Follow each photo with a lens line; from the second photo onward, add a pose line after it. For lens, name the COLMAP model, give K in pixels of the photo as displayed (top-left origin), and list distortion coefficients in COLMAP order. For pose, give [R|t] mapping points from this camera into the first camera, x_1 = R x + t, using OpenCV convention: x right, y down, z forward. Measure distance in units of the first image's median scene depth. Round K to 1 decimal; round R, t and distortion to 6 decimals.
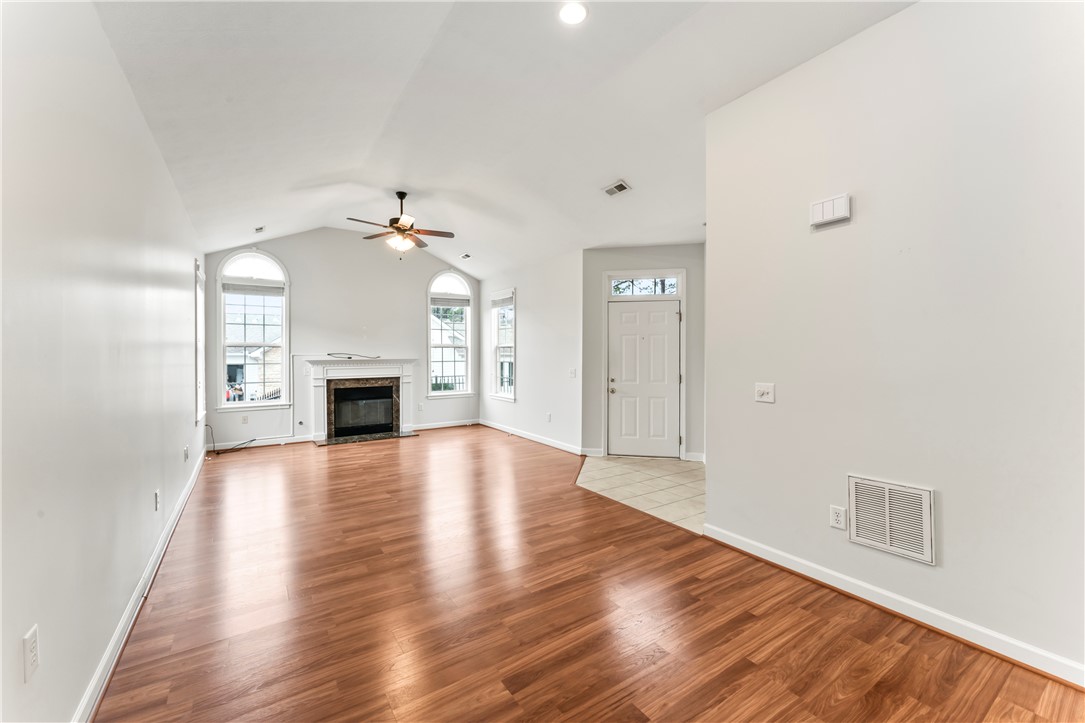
lens RADIAL K [[431.4, 0, 540.7], [0, 431.4, 349.9], [0, 0, 1]] dist [-0.003453, 0.000957]
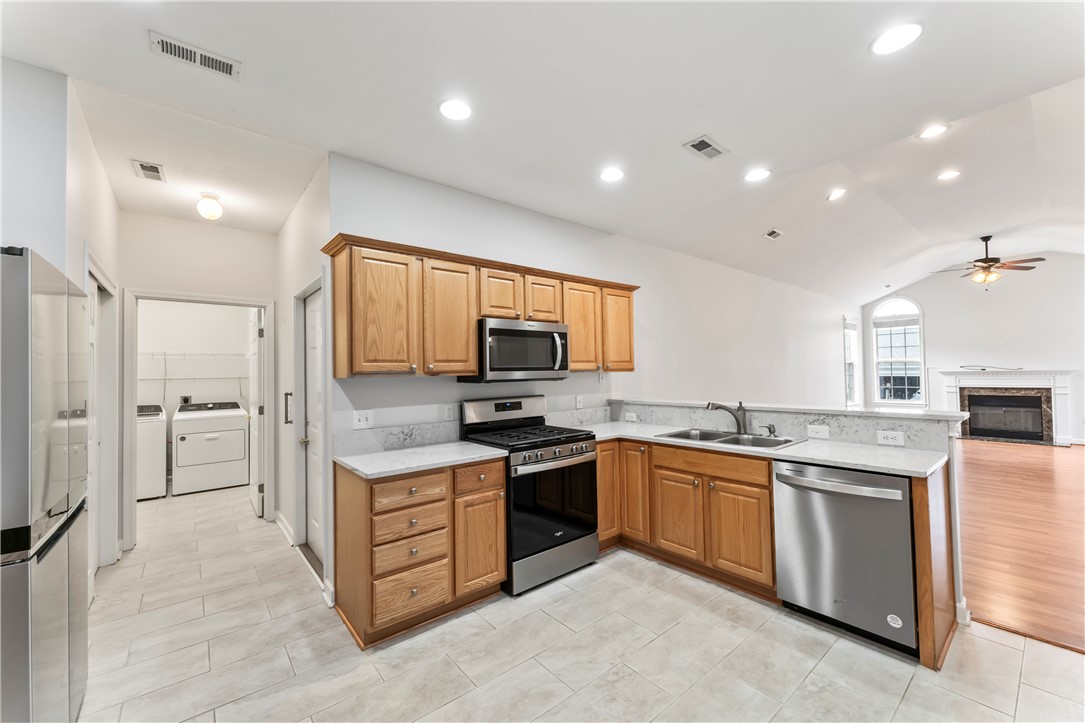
lens RADIAL K [[431.4, 0, 547.6], [0, 431.4, 362.8], [0, 0, 1]] dist [-0.003453, 0.000957]
pose [[0.113847, -0.018787, -0.993321, 0.603559], [0.018839, 0.999682, -0.016748, -0.002548], [0.993320, -0.016807, 0.114165, -0.320636]]
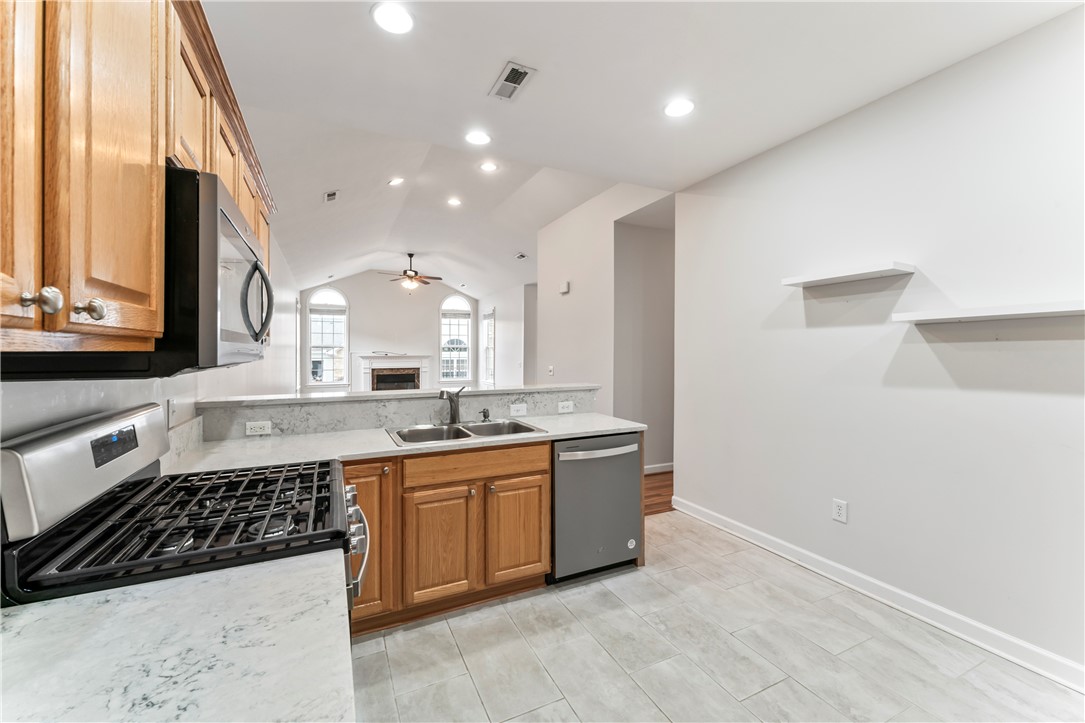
lens RADIAL K [[431.4, 0, 539.8], [0, 431.4, 352.9], [0, 0, 1]] dist [-0.003453, 0.000957]
pose [[0.990288, 0.006255, -0.138889, 0.314140], [-0.005487, 0.999967, 0.005911, 0.000383], [0.138922, -0.005092, 0.990290, -0.444227]]
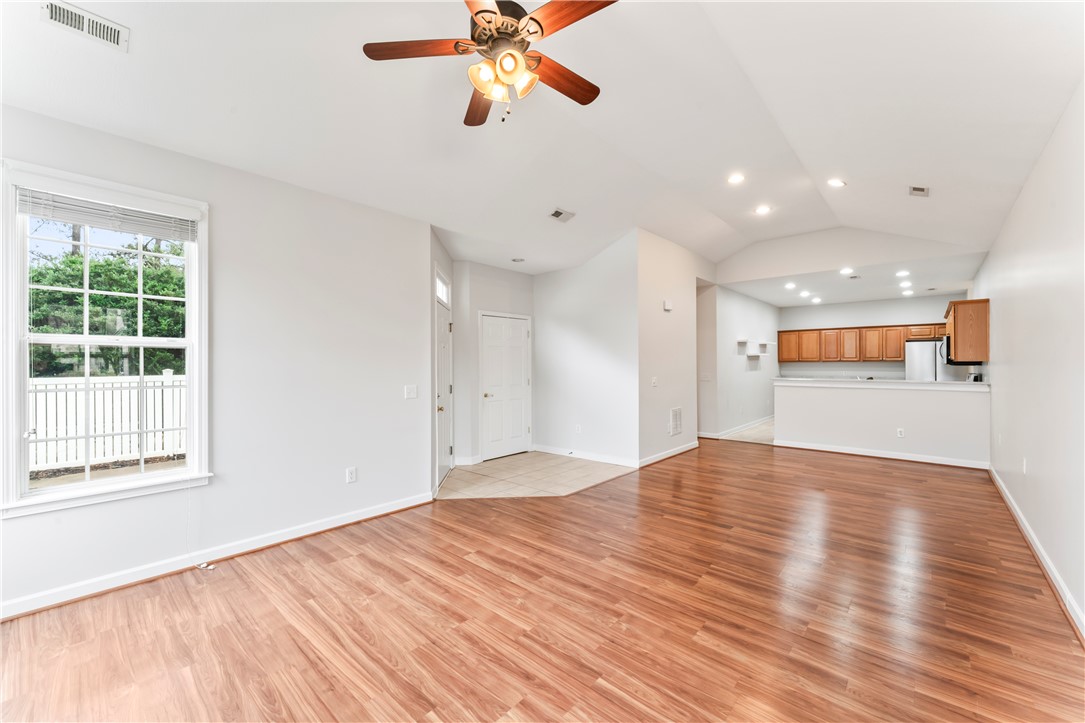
lens RADIAL K [[431.4, 0, 536.3], [0, 431.4, 359.1], [0, 0, 1]] dist [-0.003453, 0.000957]
pose [[-0.238796, 0.017384, 0.970914, -0.542845], [-0.000434, 0.999838, -0.018008, 0.013168], [-0.971070, -0.004721, -0.238750, 0.820325]]
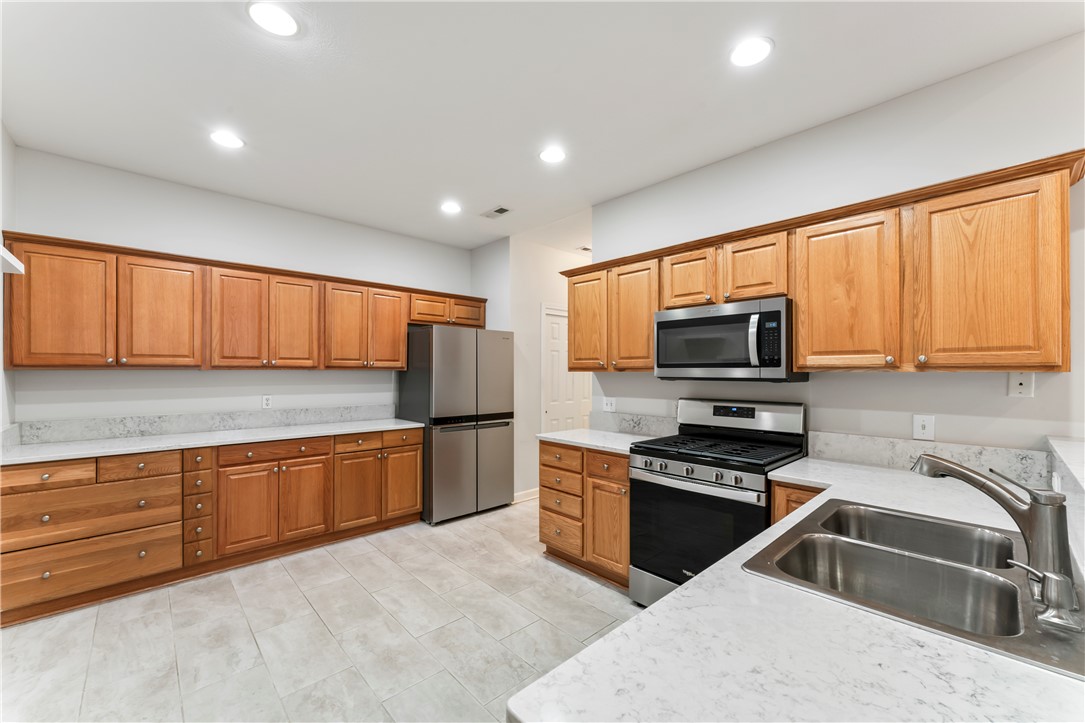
lens RADIAL K [[431.4, 0, 532.1], [0, 431.4, 371.4], [0, 0, 1]] dist [-0.003453, 0.000957]
pose [[-0.987912, 0.003565, -0.154972, 0.351776], [0.003651, 0.999993, -0.000268, 0.000666], [0.154970, -0.000831, -0.987919, 0.050973]]
